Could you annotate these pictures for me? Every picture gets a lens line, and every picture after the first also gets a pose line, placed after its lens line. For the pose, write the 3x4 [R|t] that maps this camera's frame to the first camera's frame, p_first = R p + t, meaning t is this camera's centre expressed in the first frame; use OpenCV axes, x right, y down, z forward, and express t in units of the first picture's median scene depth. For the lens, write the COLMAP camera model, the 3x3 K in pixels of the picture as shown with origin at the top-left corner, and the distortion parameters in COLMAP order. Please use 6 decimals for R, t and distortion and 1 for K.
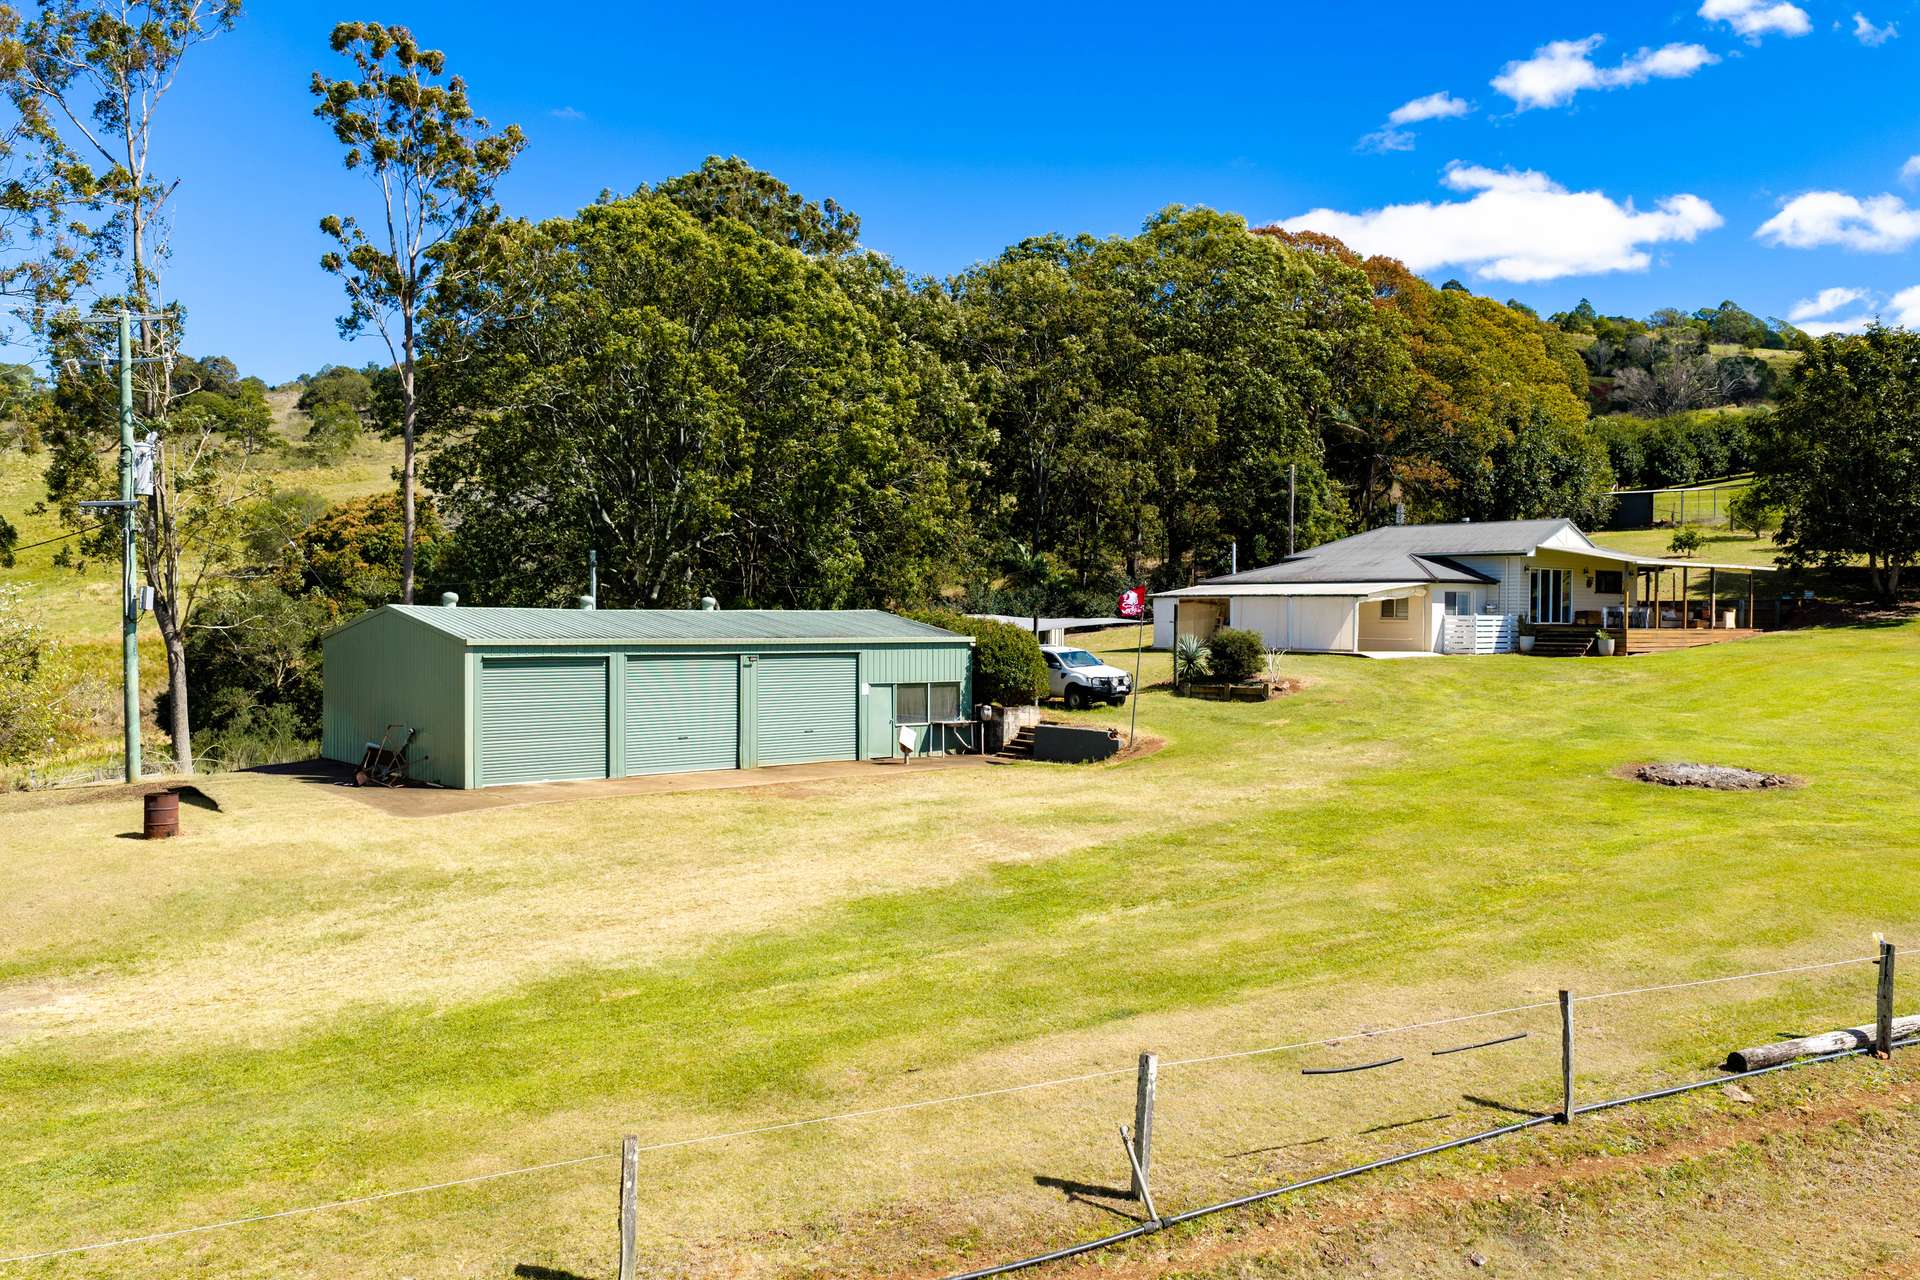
lens RADIAL K [[1920.3, 0, 960.0], [0, 1920.3, 640.0], [0, 0, 1]] dist [-0.002243, -0.003196]
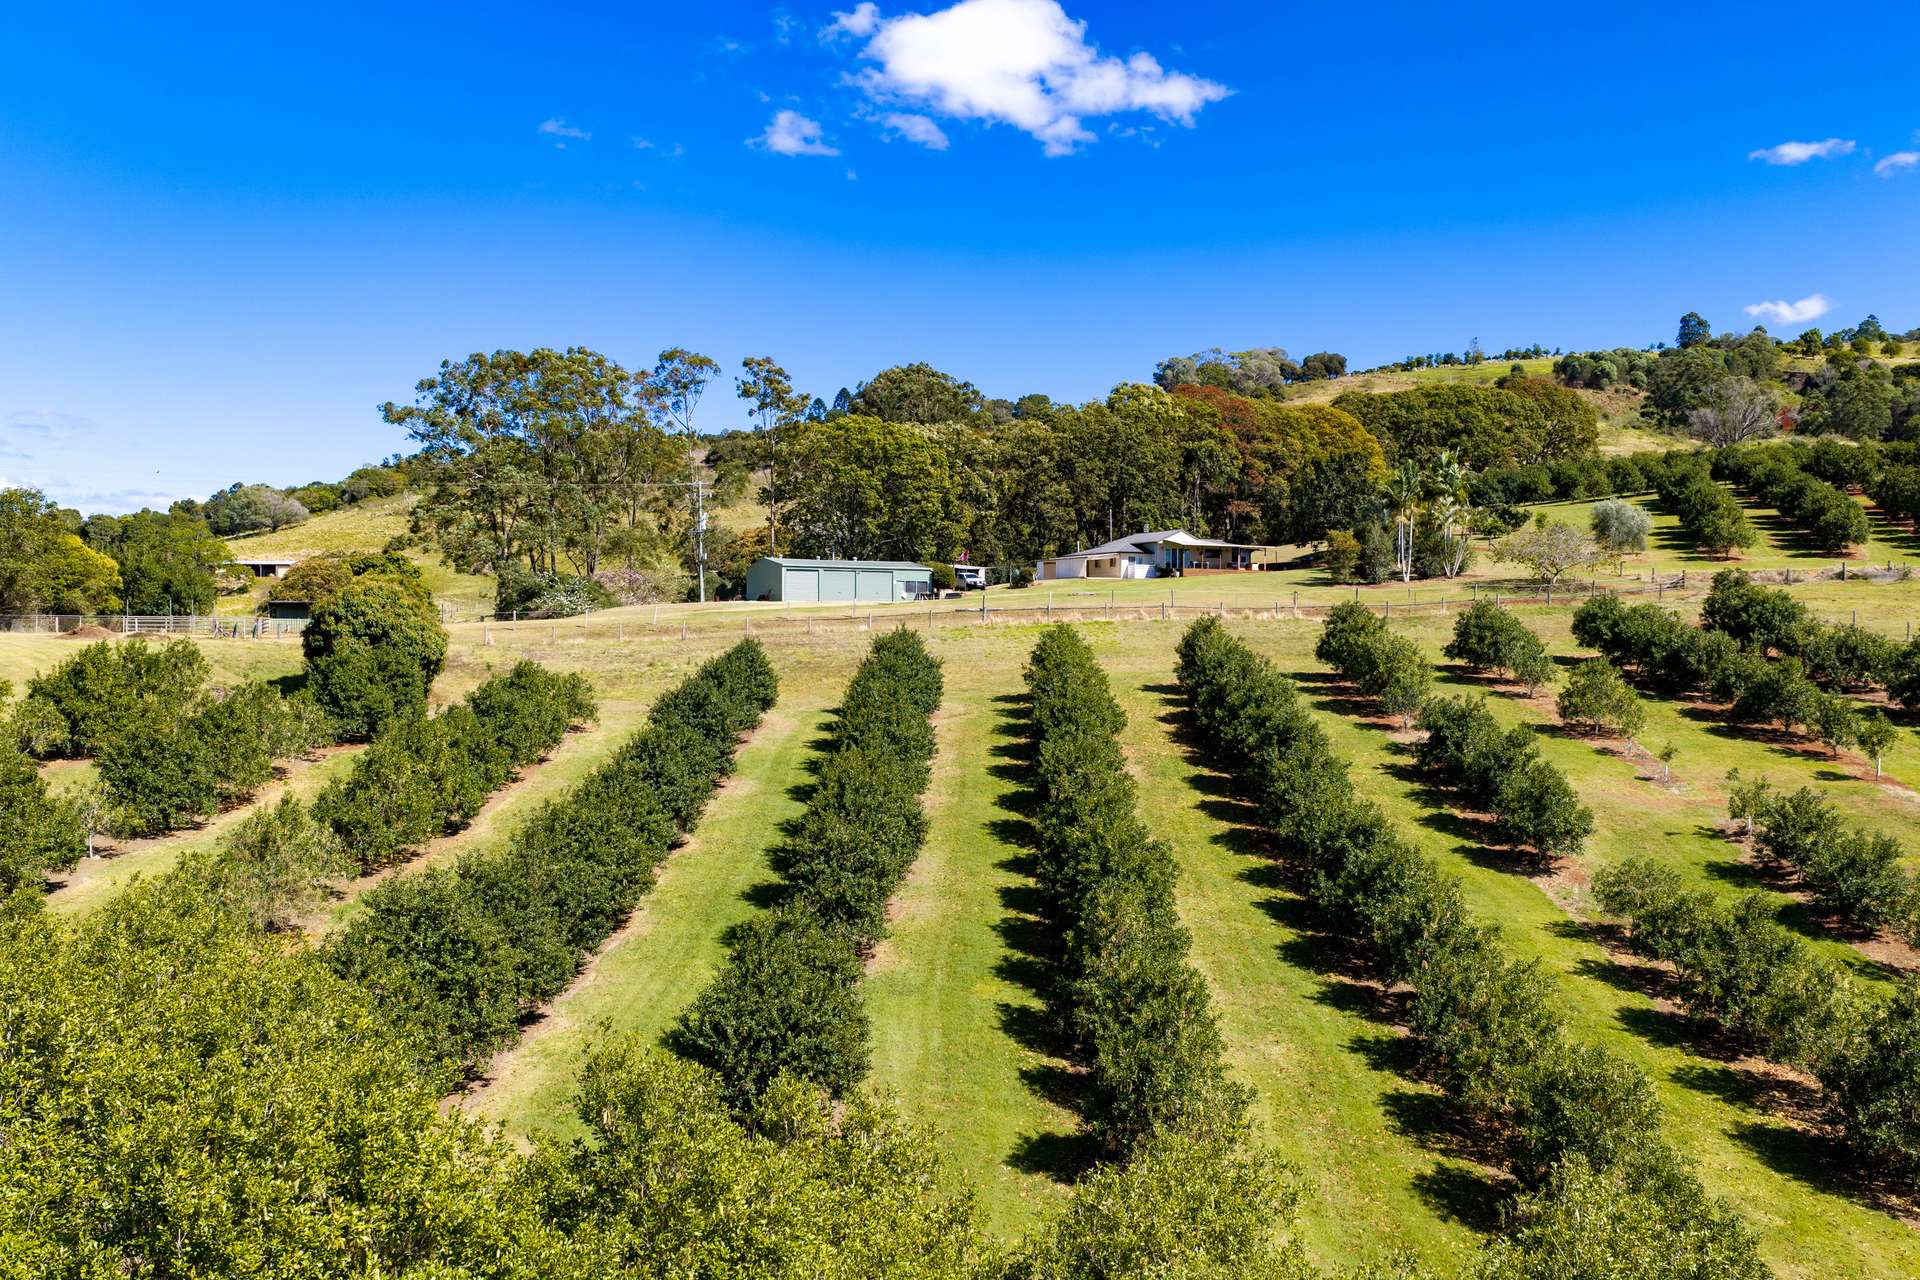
lens RADIAL K [[1920.3, 0, 960.0], [0, 1920.3, 640.0], [0, 0, 1]] dist [-0.002243, -0.003196]
pose [[0.981541, -0.006032, -0.191155, 0.531674], [0.003641, 0.999911, -0.012856, 0.128485], [0.191215, 0.011923, 0.981476, -1.740175]]
